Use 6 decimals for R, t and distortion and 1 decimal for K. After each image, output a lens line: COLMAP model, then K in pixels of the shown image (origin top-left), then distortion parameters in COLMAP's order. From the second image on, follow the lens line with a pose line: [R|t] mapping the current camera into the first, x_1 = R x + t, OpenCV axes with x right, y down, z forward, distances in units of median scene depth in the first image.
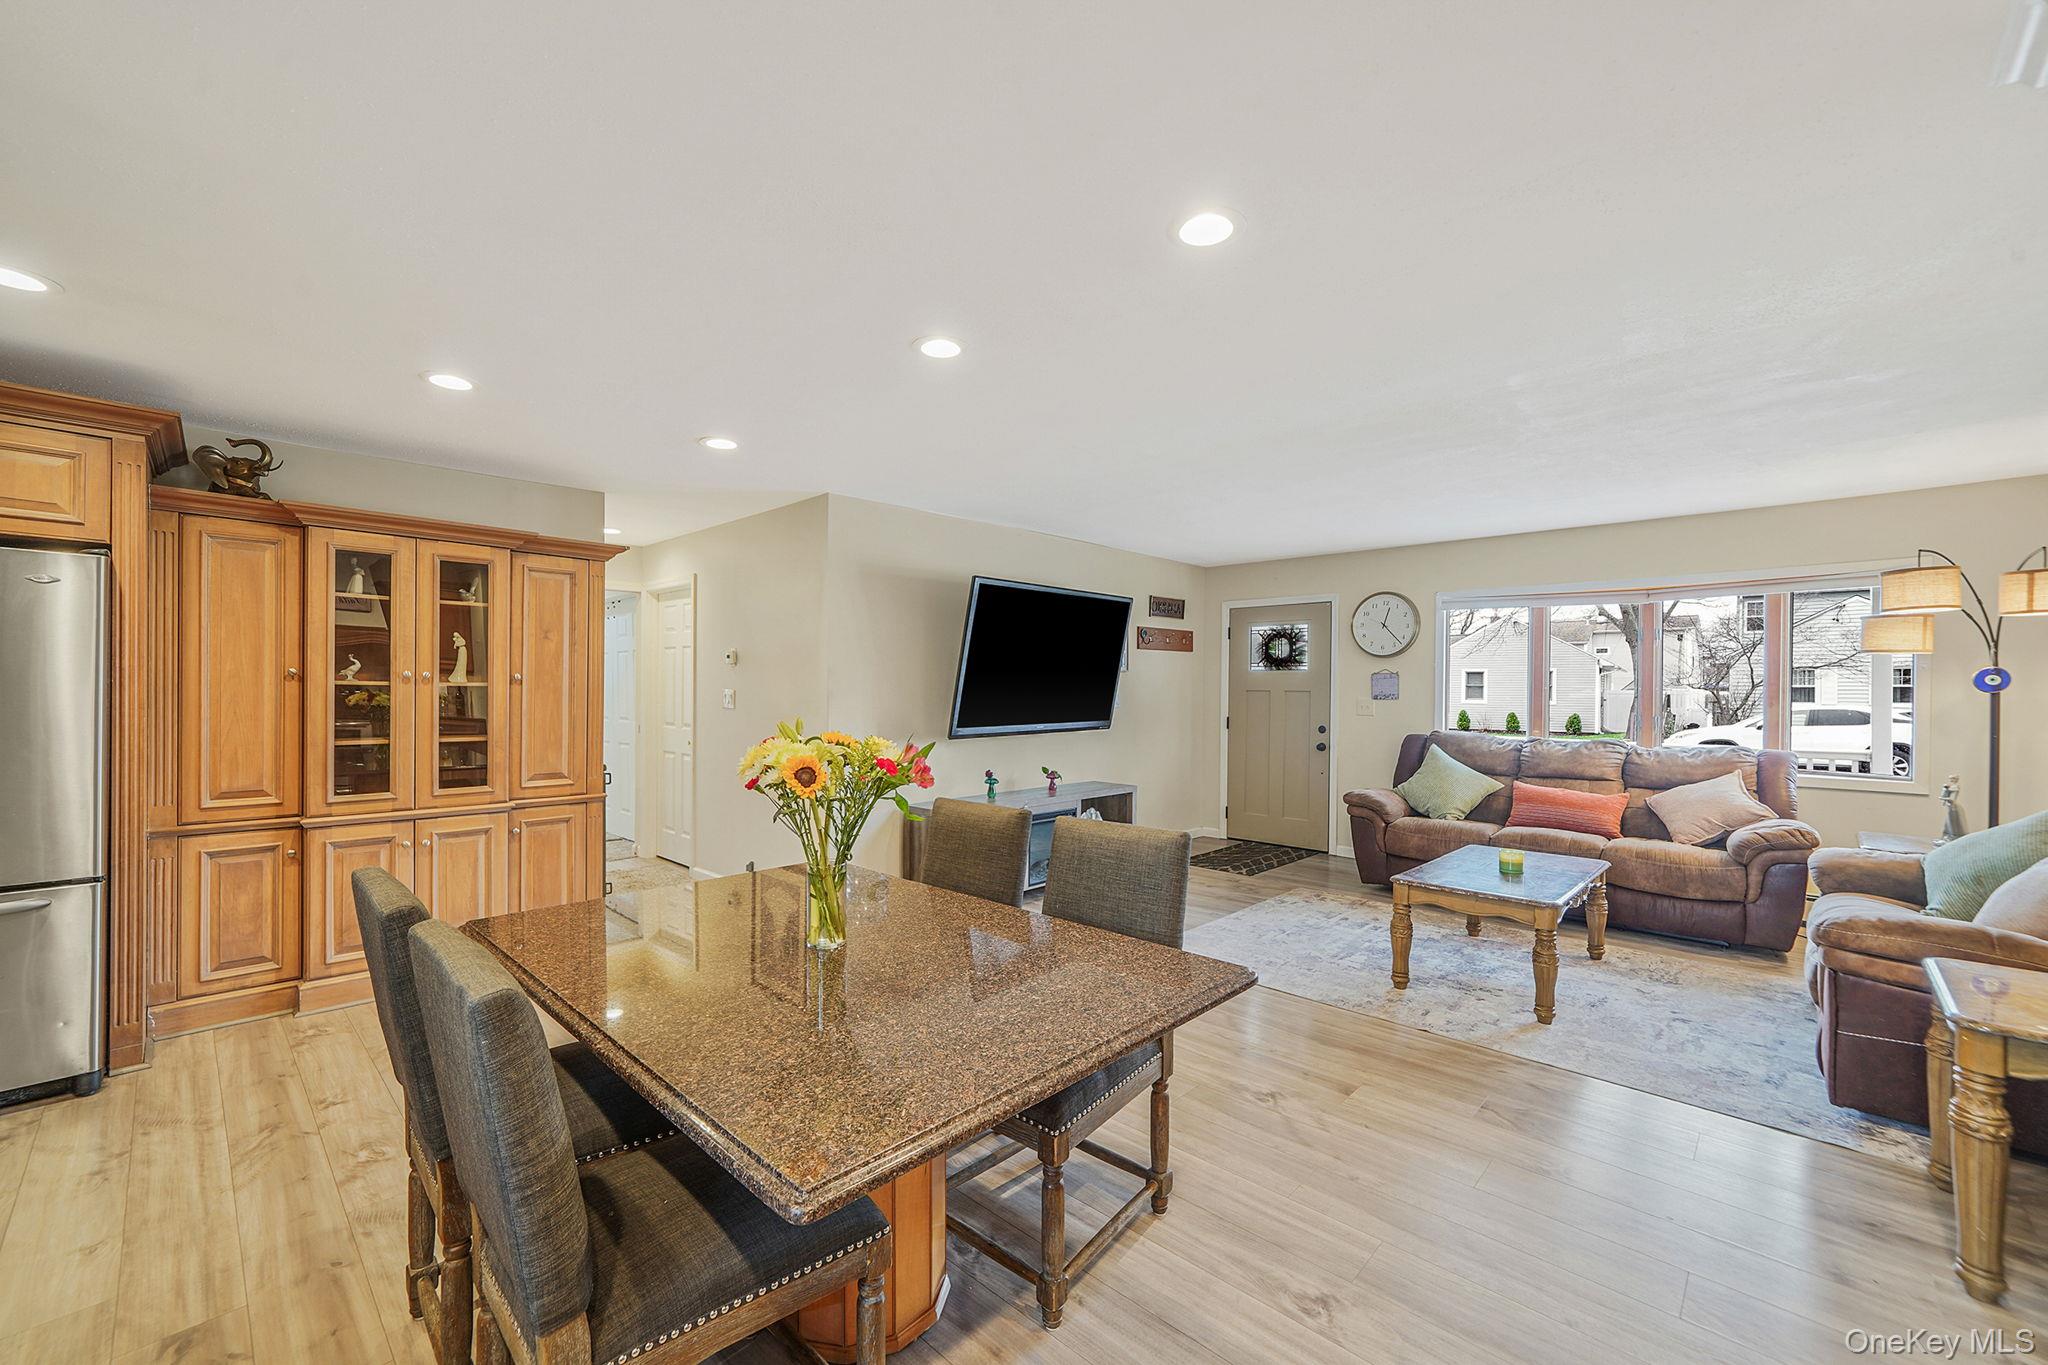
lens RADIAL K [[822.4, 0, 1027.1], [0, 822.4, 690.2], [0, 0, 1]] dist [-0.002043, 0.000371]
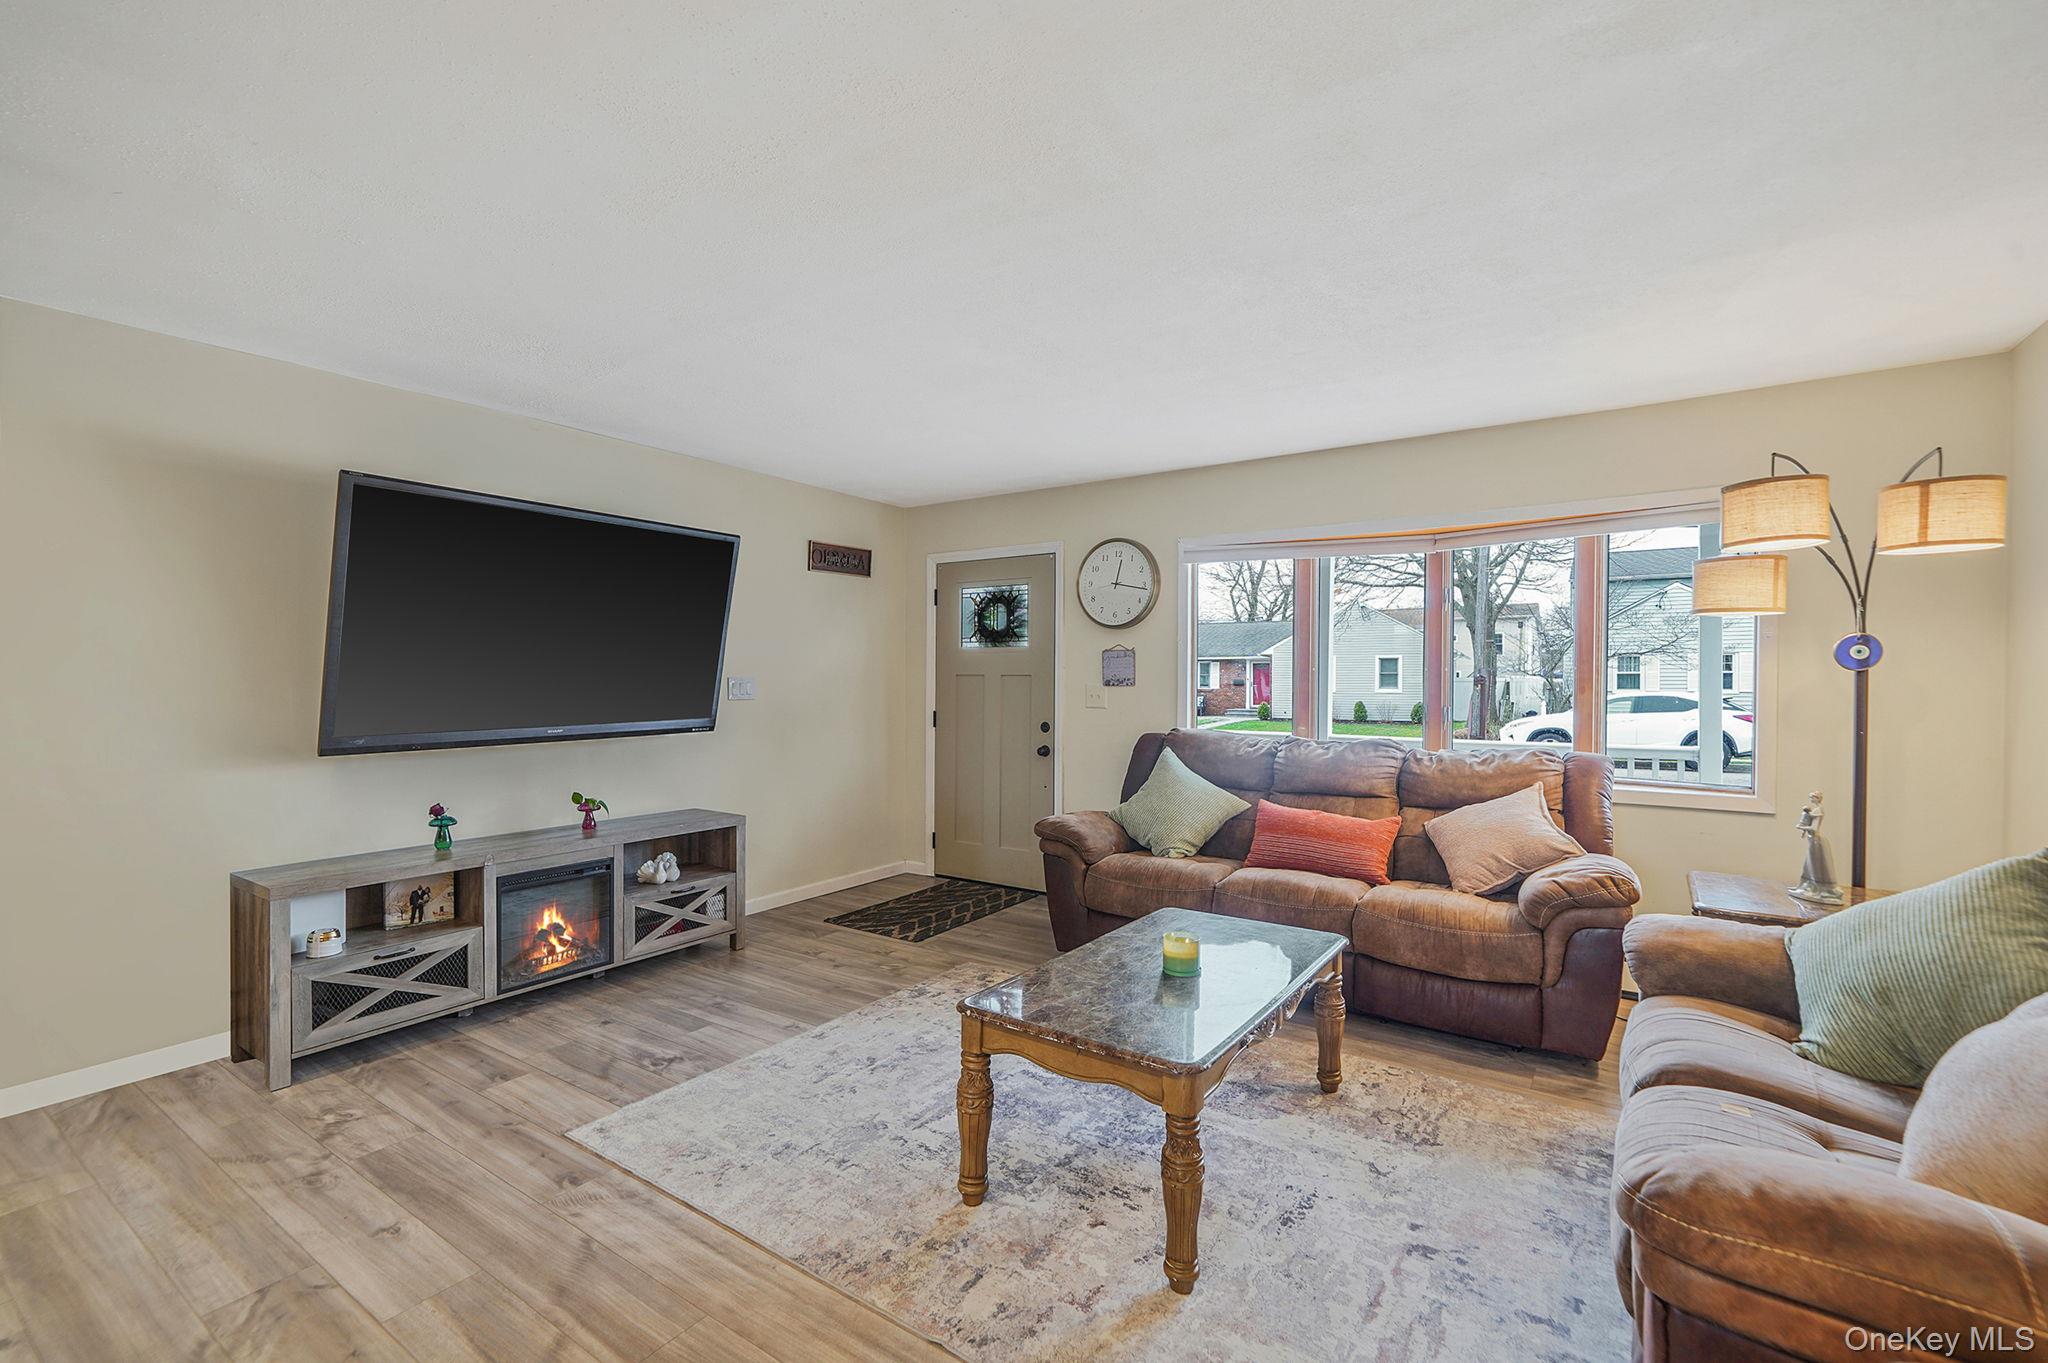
lens RADIAL K [[883.3, 0, 1024.0], [0, 883.3, 681.5], [0, 0, 1]] dist [0.003366, -0.000056]
pose [[0.987859, -0.003509, 0.155315, 0.285974], [0.003292, 0.999993, 0.001652, 0.007199], [-0.155319, -0.001121, 0.987864, 0.292057]]
